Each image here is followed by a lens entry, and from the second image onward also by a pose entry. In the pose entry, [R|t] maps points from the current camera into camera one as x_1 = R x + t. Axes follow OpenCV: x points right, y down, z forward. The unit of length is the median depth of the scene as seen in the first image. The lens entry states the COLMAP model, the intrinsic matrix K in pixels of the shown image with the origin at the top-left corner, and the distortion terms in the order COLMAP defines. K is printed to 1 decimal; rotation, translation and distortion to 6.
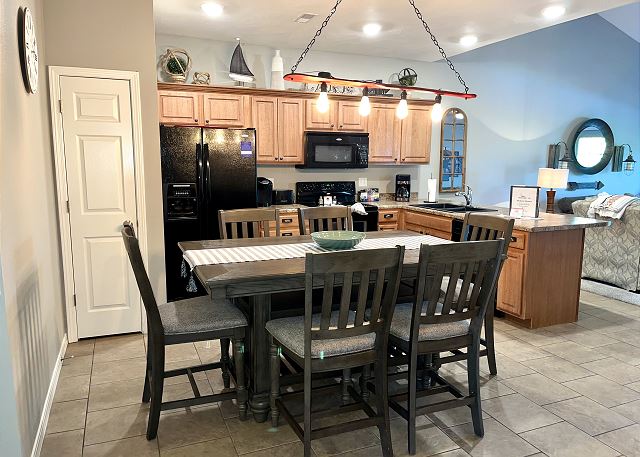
lens RADIAL K [[488.5, 0, 320.0], [0, 488.5, 228.5], [0, 0, 1]] dist [0.100463, -0.127491]
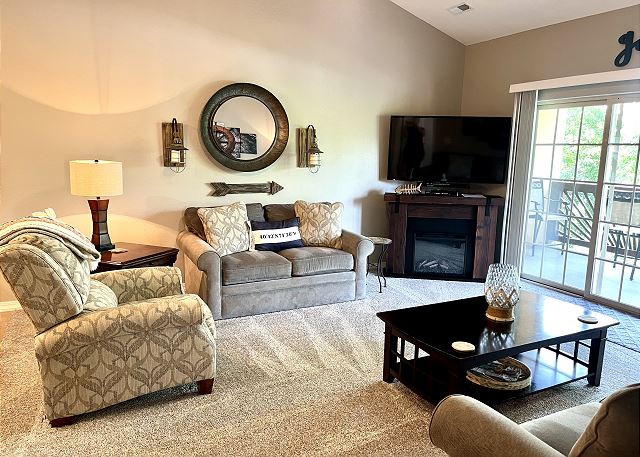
lens RADIAL K [[488.5, 0, 320.0], [0, 488.5, 228.5], [0, 0, 1]] dist [0.100463, -0.127491]
pose [[0.998730, -0.001452, 0.050363, 0.831200], [0.000579, 0.999849, 0.017347, -0.062488], [-0.050380, -0.017296, 0.998580, 0.490604]]
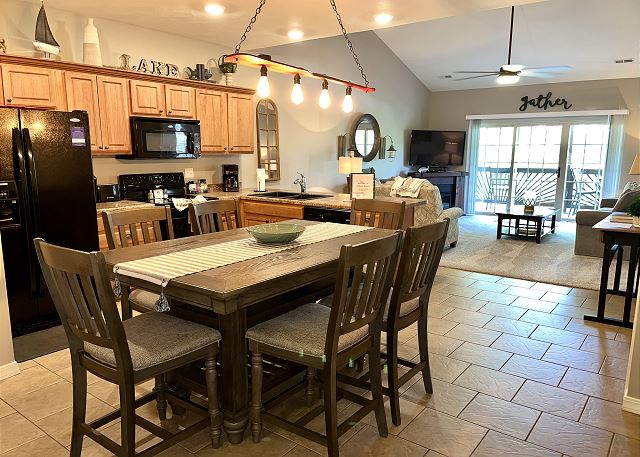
lens RADIAL K [[488.5, 0, 320.0], [0, 488.5, 228.5], [0, 0, 1]] dist [0.100463, -0.127491]
pose [[0.864834, -0.086003, 0.494637, -0.190221], [0.075544, 0.996293, 0.041144, -0.010339], [-0.496342, 0.001784, 0.868125, 0.068678]]
